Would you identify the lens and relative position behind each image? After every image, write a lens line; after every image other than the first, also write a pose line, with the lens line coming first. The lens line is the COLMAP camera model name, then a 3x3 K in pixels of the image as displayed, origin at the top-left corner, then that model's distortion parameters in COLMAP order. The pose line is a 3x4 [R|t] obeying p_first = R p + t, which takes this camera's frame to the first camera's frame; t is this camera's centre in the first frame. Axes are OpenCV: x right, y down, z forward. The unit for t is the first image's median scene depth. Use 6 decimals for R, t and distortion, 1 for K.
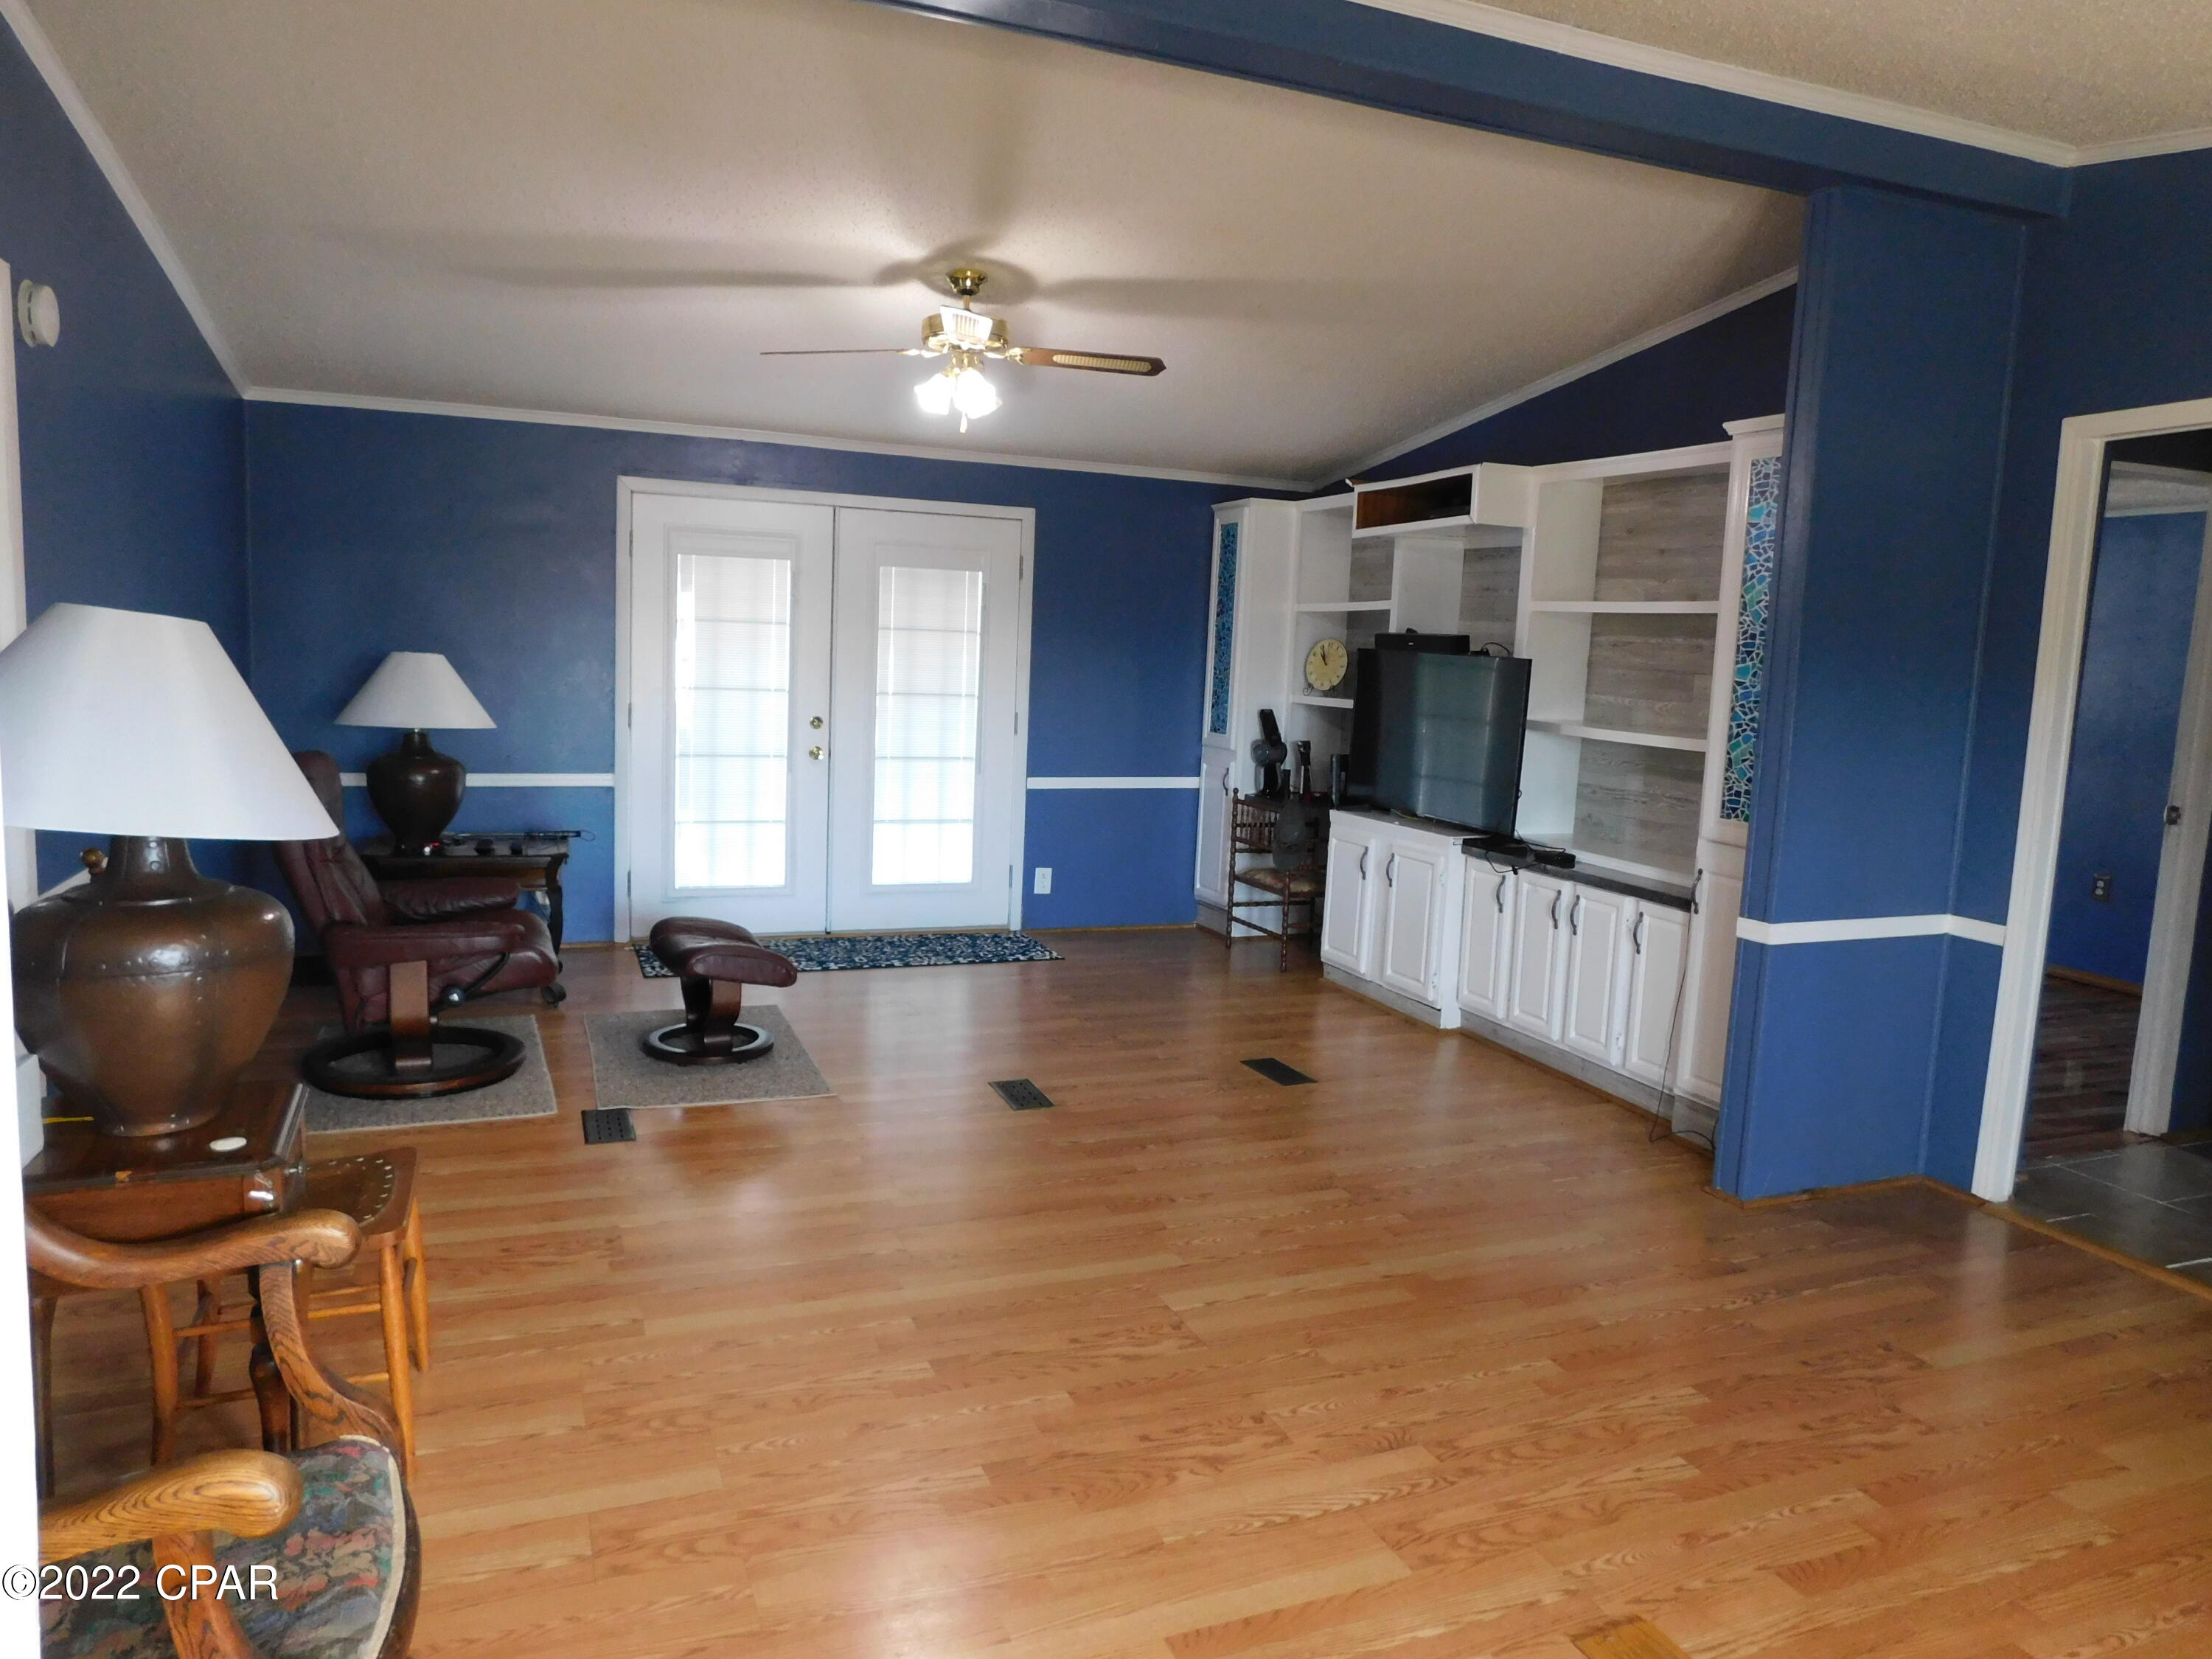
lens RADIAL K [[1470.5, 0, 1109.1], [0, 1470.5, 830.9], [0, 0, 1]] dist [-0.055958, 0.042689]
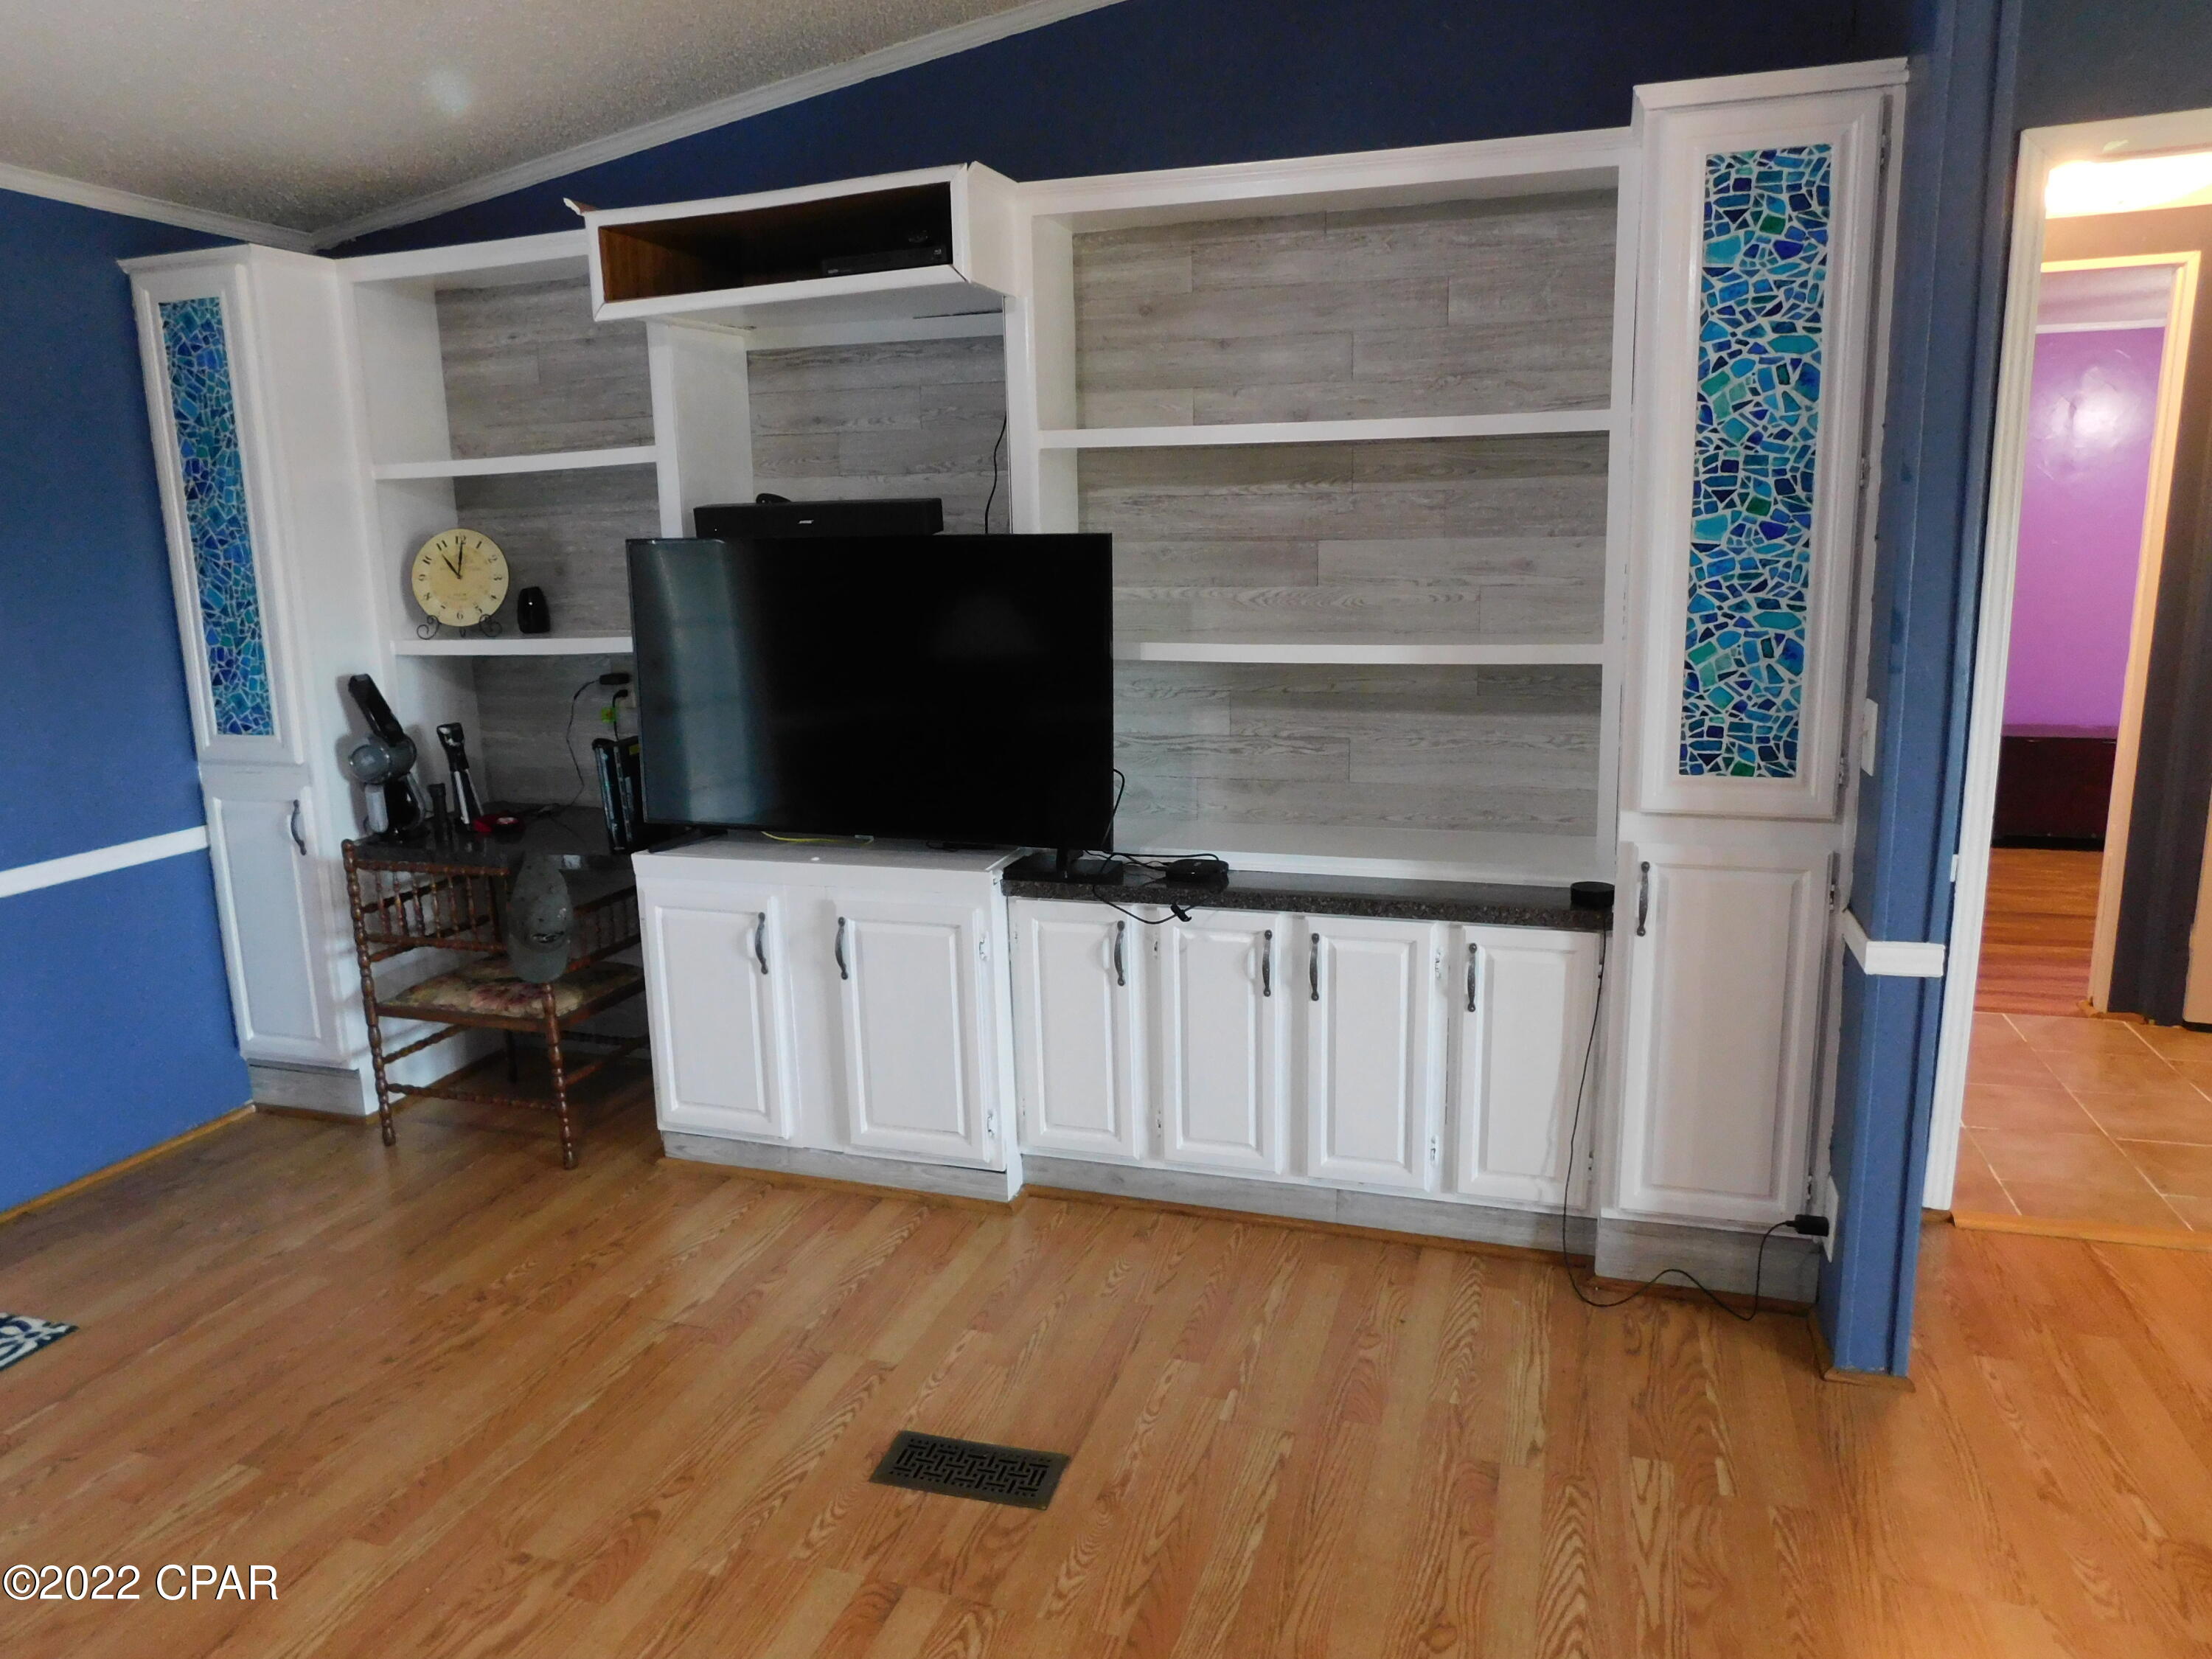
lens RADIAL K [[1470.5, 0, 1095.1], [0, 1470.5, 817.5], [0, 0, 1]] dist [-0.055958, 0.042689]
pose [[0.644742, -0.202983, 0.736957, -0.140780], [0.147305, 0.979021, 0.140783, -0.086106], [-0.750072, 0.017789, 0.661117, 0.603625]]
